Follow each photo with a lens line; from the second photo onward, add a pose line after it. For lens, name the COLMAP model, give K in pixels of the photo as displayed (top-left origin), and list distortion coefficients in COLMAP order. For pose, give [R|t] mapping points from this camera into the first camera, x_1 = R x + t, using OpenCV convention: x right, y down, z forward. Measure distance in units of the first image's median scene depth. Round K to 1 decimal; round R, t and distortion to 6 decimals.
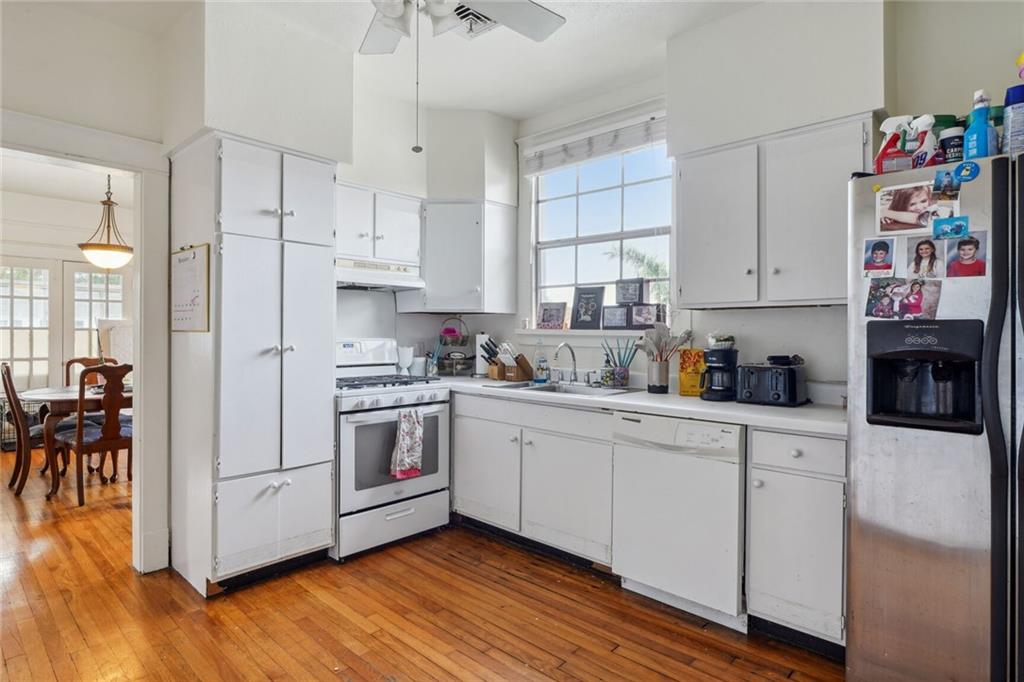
lens RADIAL K [[552.6, 0, 512.7], [0, 552.6, 334.0], [0, 0, 1]] dist [-0.002985, 0.001156]
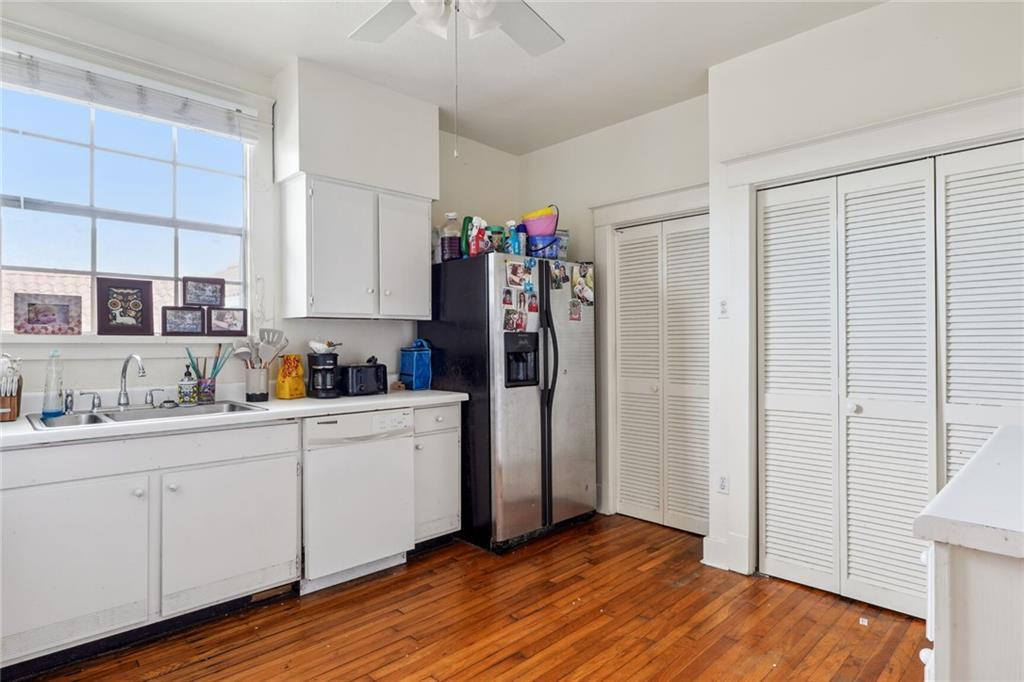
lens RADIAL K [[552.6, 0, 513.2], [0, 552.6, 343.6], [0, 0, 1]] dist [-0.002985, 0.001156]
pose [[0.051573, -0.012287, 0.998594, -0.850738], [0.004844, 0.999916, 0.012053, -0.005352], [-0.998657, 0.004215, 0.051628, 0.626381]]
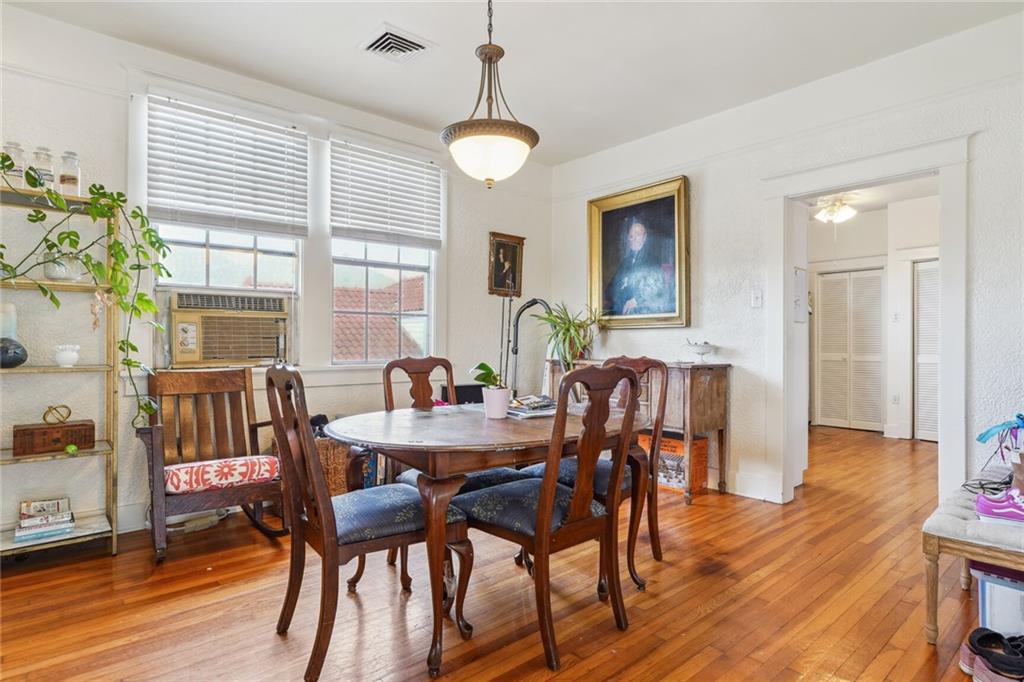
lens RADIAL K [[552.6, 0, 510.3], [0, 552.6, 339.7], [0, 0, 1]] dist [-0.002985, 0.001156]
pose [[0.078930, -0.003775, 0.996873, -2.053687], [-0.000393, 0.999993, 0.003818, 0.025678], [-0.996880, -0.000693, 0.078928, 1.592237]]
